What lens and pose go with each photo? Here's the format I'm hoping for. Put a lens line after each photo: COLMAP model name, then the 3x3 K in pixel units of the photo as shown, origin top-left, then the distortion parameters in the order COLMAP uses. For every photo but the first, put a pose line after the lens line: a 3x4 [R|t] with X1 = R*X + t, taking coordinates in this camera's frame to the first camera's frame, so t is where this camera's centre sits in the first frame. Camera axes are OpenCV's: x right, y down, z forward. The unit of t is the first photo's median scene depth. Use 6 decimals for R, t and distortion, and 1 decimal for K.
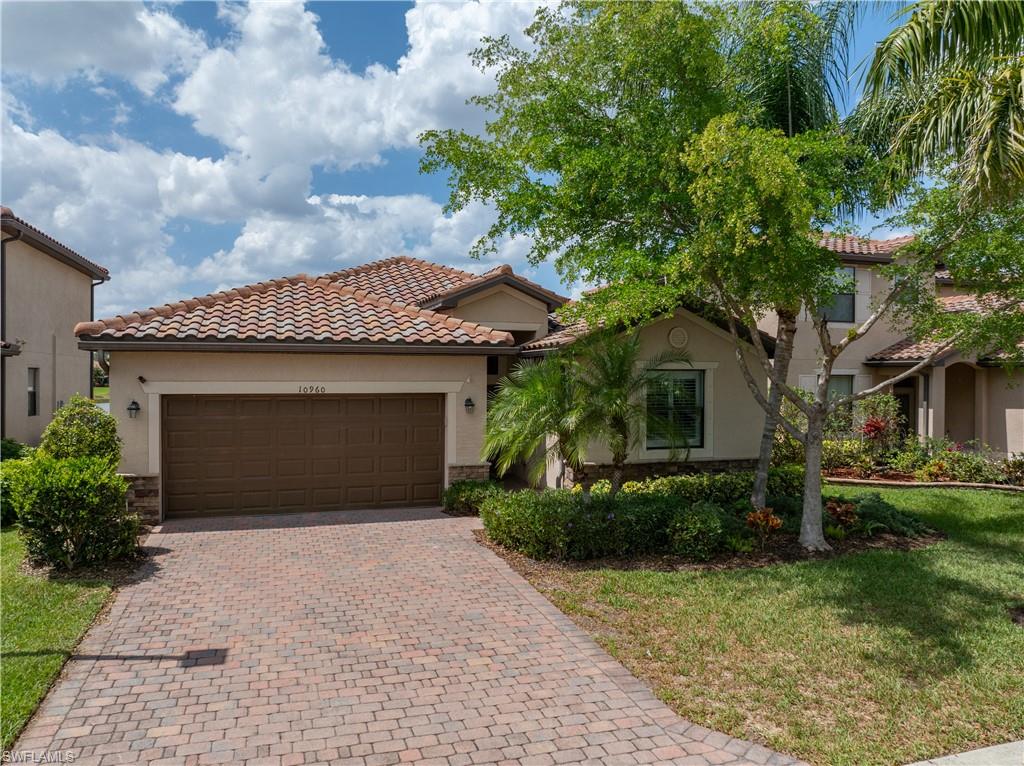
lens RADIAL K [[739.9, 0, 512.0], [0, 739.9, 383.0], [0, 0, 1]] dist [-0.045772, 0.011945]
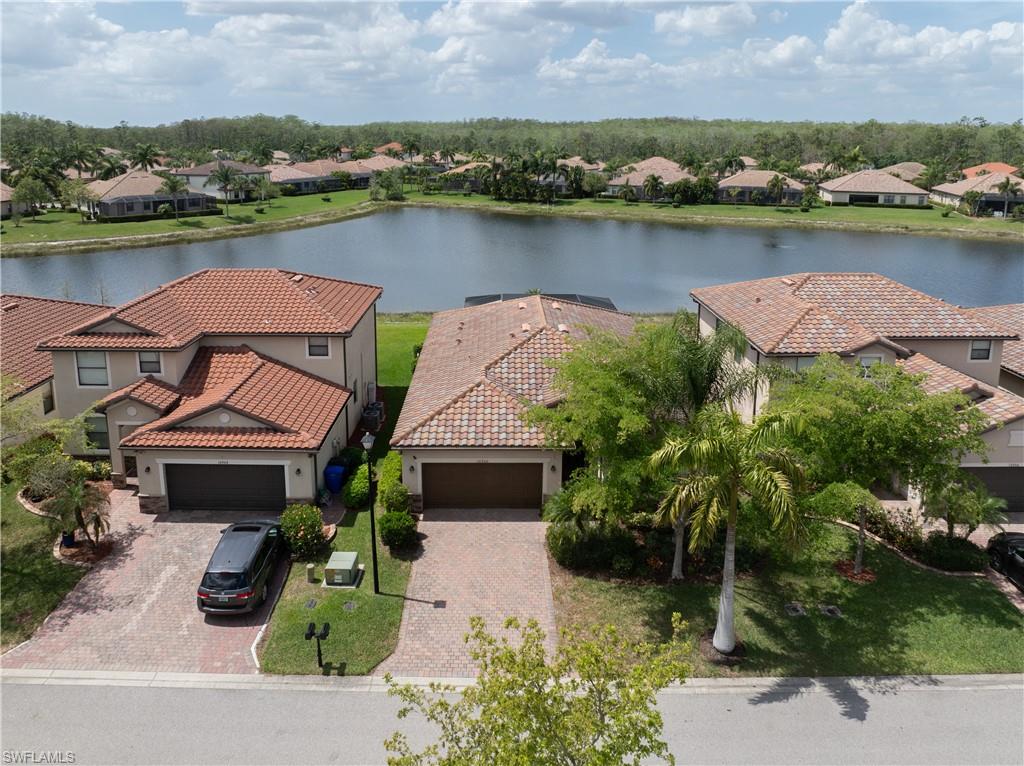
lens RADIAL K [[739.9, 0, 512.0], [0, 739.9, 383.0], [0, 0, 1]] dist [-0.045772, 0.011945]
pose [[0.954990, 0.110599, -0.275247, 0.600483], [-0.013480, 0.943117, 0.332189, -1.417336], [0.296330, -0.313527, 0.902158, -1.377692]]
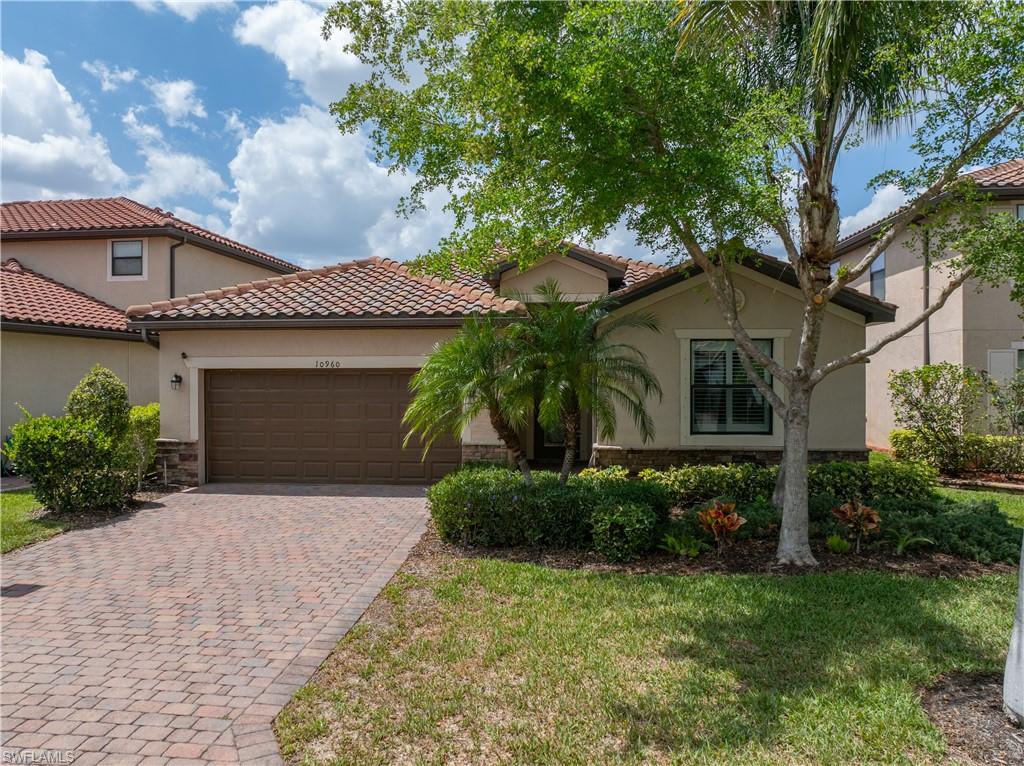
lens RADIAL K [[739.9, 0, 512.0], [0, 739.9, 383.0], [0, 0, 1]] dist [-0.045772, 0.011945]
pose [[0.914782, -0.001148, -0.403947, 0.553064], [0.001467, 0.999999, 0.000482, 0.051011], [0.403946, -0.001033, 0.914782, 0.238587]]
